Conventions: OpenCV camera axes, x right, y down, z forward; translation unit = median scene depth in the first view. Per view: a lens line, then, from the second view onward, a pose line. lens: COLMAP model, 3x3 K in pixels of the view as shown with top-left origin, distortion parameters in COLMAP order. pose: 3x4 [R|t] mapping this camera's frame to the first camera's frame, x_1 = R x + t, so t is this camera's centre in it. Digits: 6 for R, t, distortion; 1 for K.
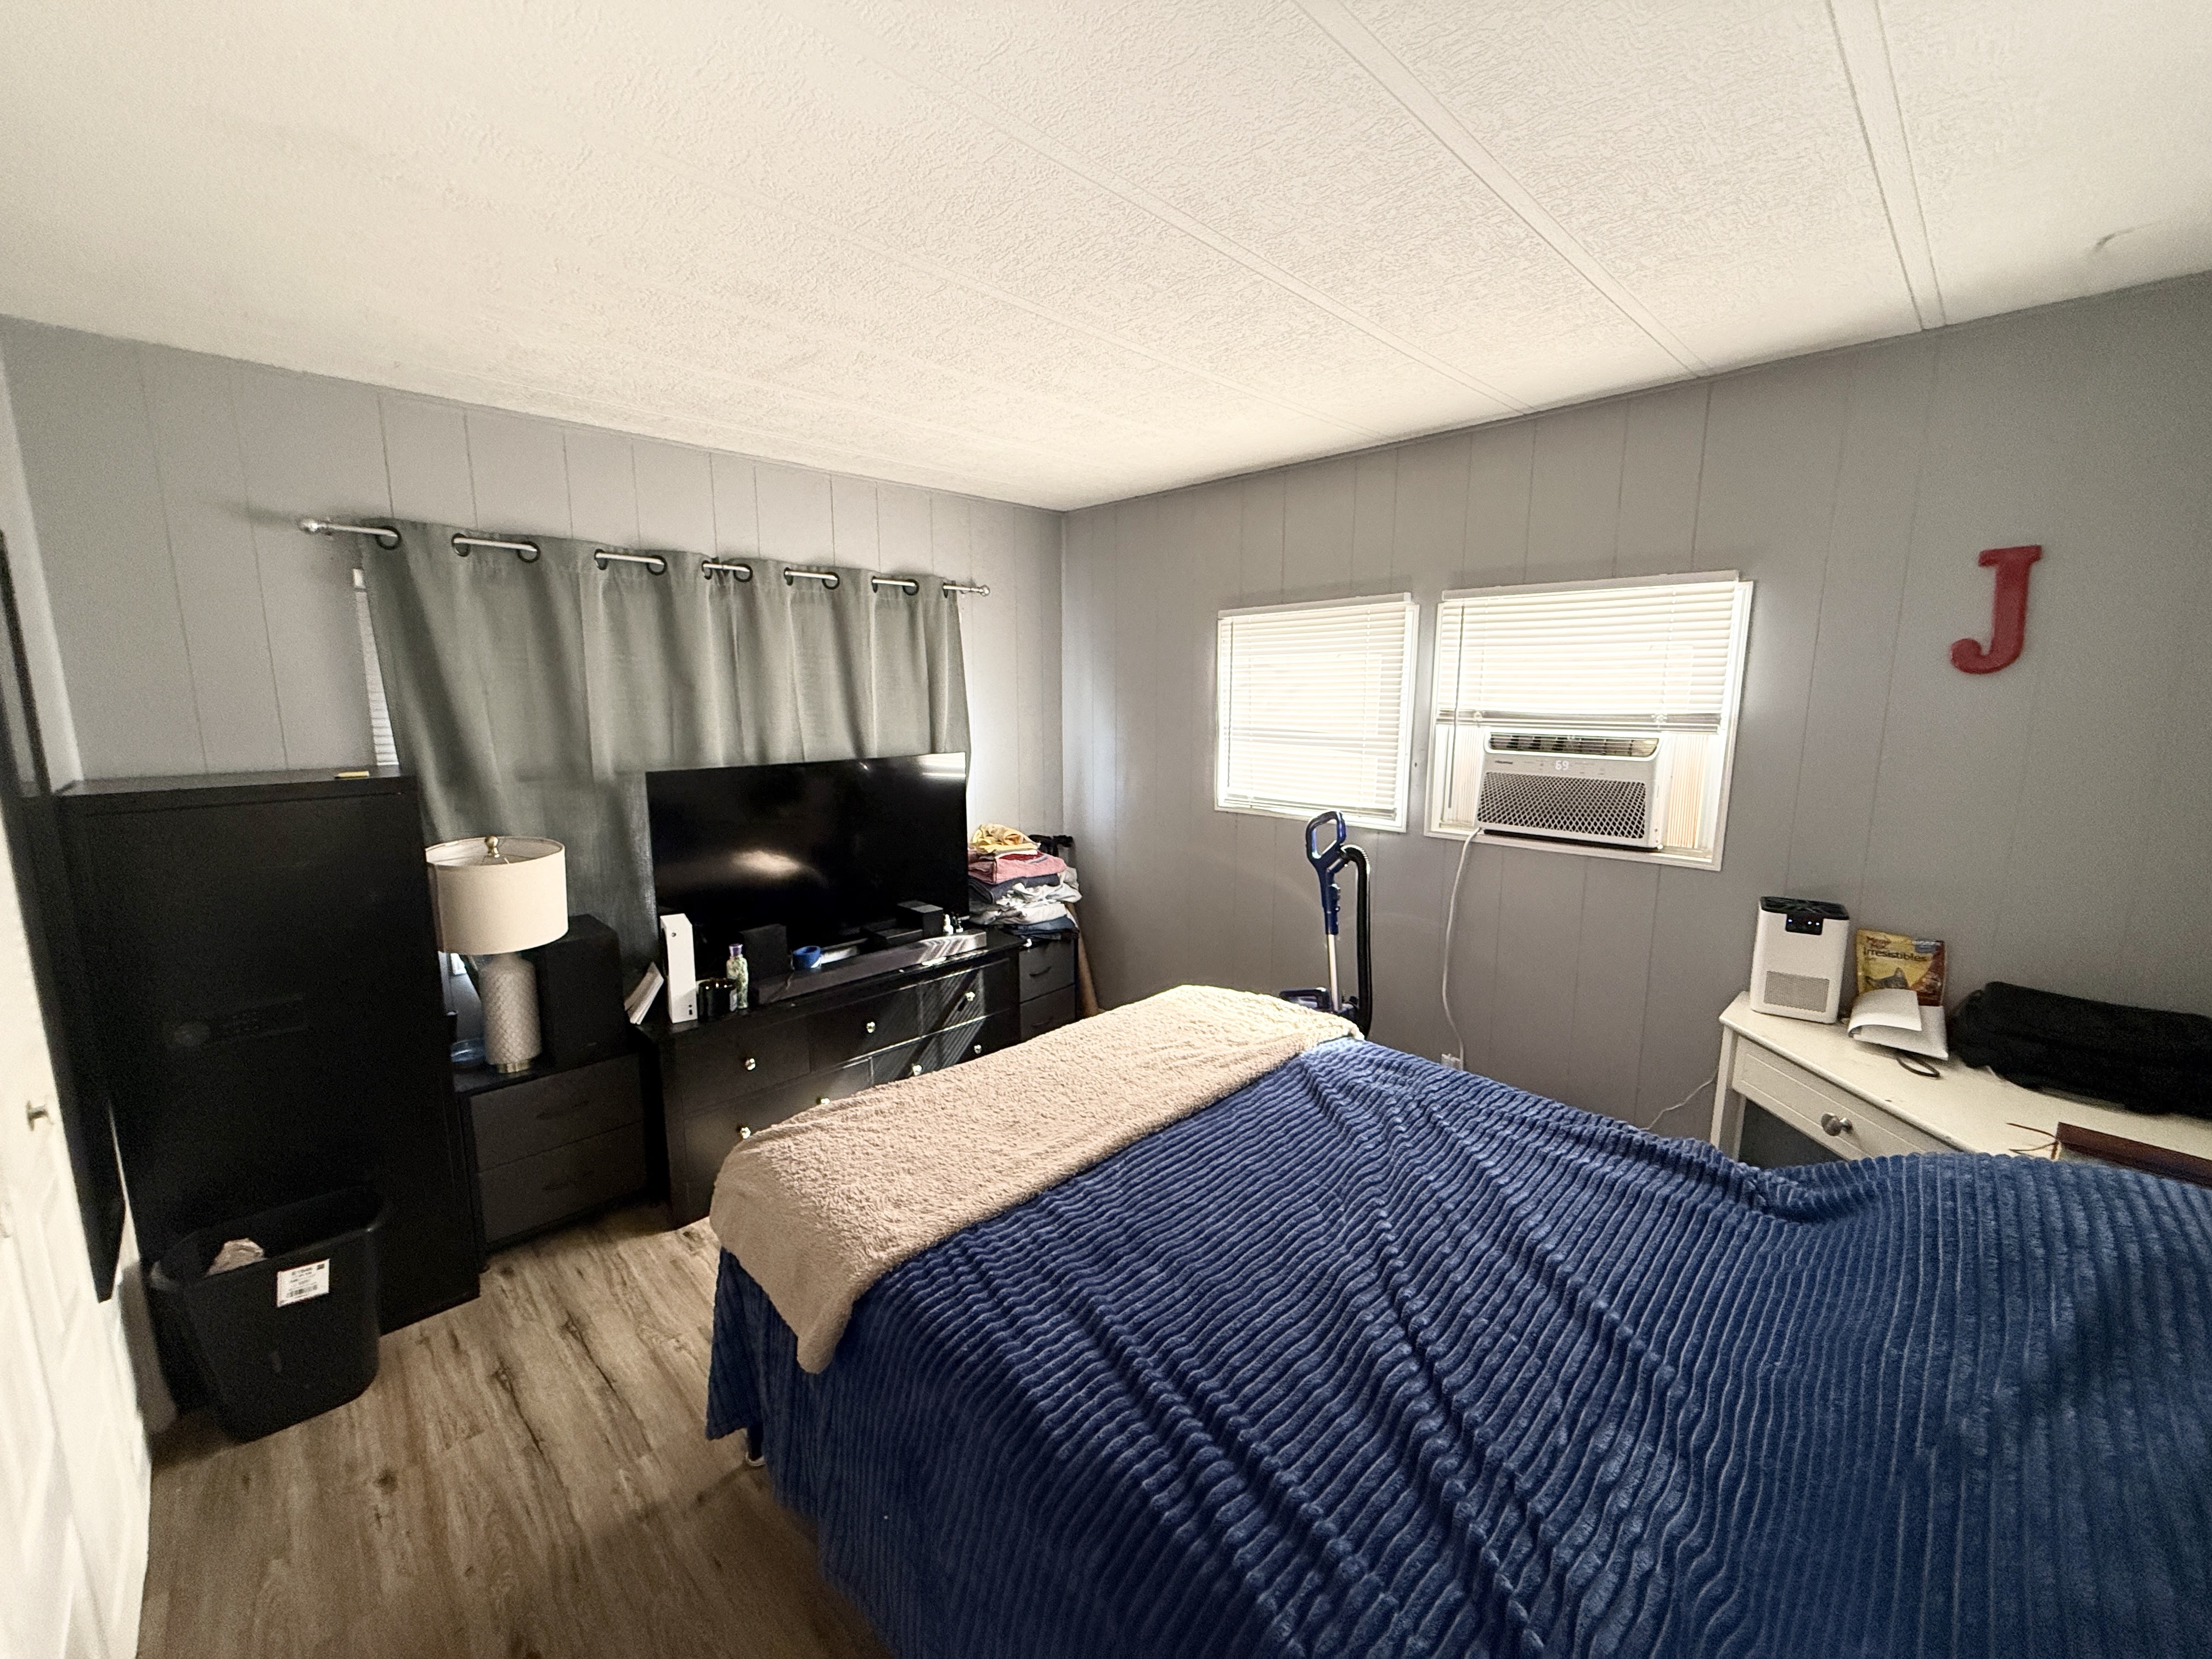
lens RADIAL K [[884.6, 0, 1107.1], [0, 884.6, 831.3], [0, 0, 1]] dist [0.000064, 0.000676]
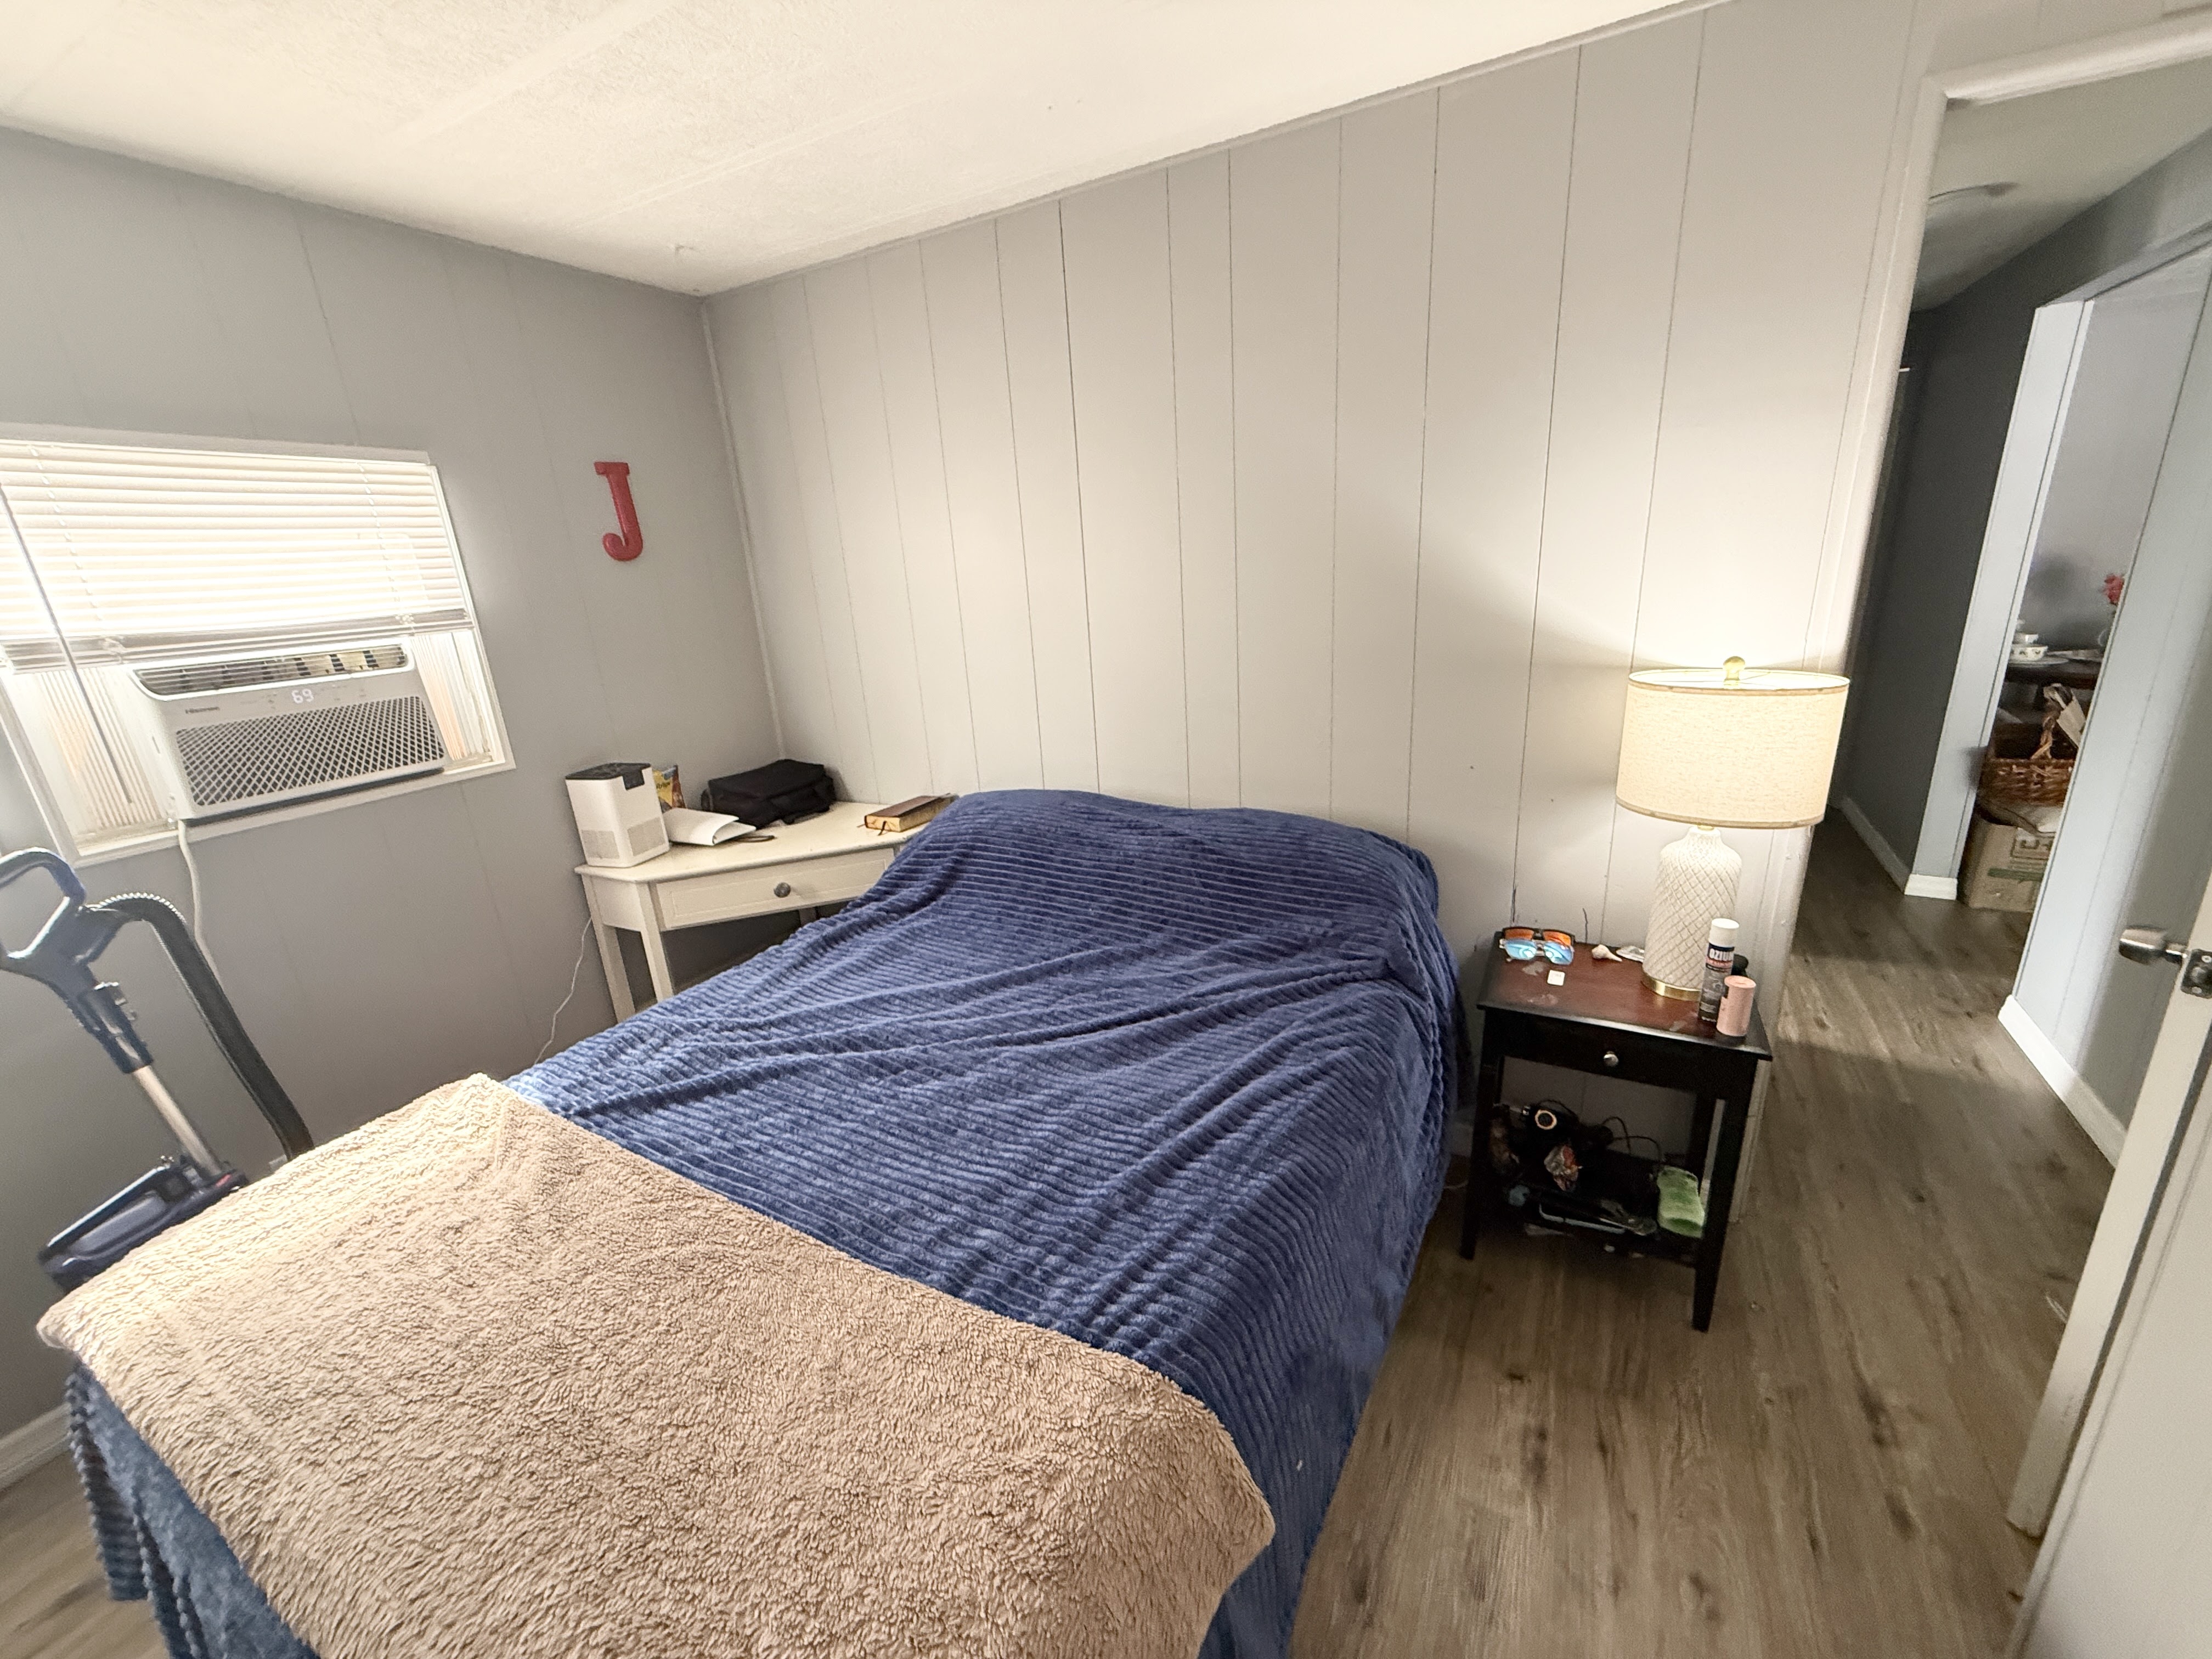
lens RADIAL K [[884.6, 0, 1107.1], [0, 884.6, 831.3], [0, 0, 1]] dist [0.000064, 0.000676]
pose [[-0.286154, -0.270023, 0.919350, -0.469973], [0.213200, 0.917476, 0.335832, -0.089284], [-0.934164, 0.292105, -0.204971, 0.648868]]
